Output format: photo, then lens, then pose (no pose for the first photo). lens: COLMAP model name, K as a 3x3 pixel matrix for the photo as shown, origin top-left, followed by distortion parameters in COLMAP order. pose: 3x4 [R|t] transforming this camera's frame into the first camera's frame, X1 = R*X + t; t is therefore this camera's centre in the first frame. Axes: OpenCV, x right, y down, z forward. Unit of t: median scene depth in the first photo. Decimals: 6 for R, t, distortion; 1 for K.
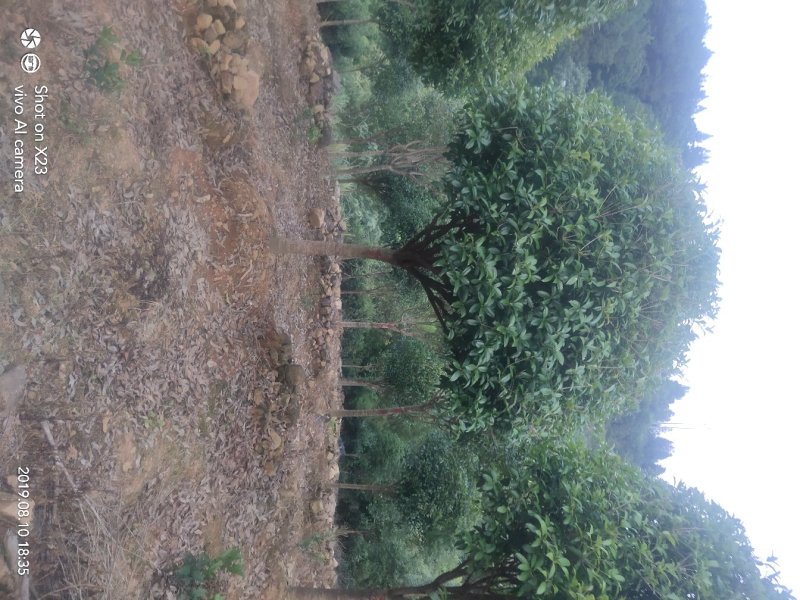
lens RADIAL K [[592.1, 0, 400.0], [0, 592.1, 300.0], [0, 0, 1]] dist [0.009308, 0.005304]
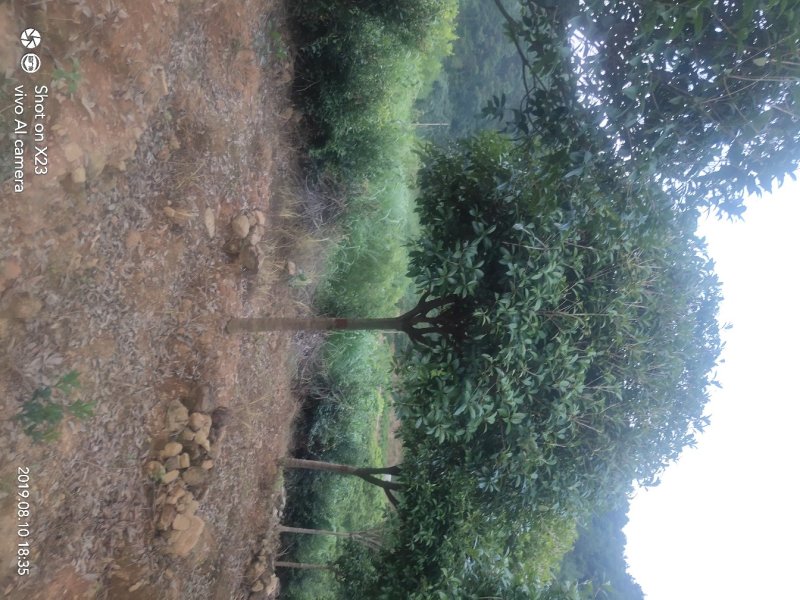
lens RADIAL K [[592.1, 0, 400.0], [0, 592.1, 300.0], [0, 0, 1]] dist [0.009308, 0.005304]
pose [[0.984259, 0.176394, -0.010944, -0.000722], [-0.116273, 0.599668, -0.791757, 0.092604], [-0.133099, 0.780566, 0.610738, 0.167352]]
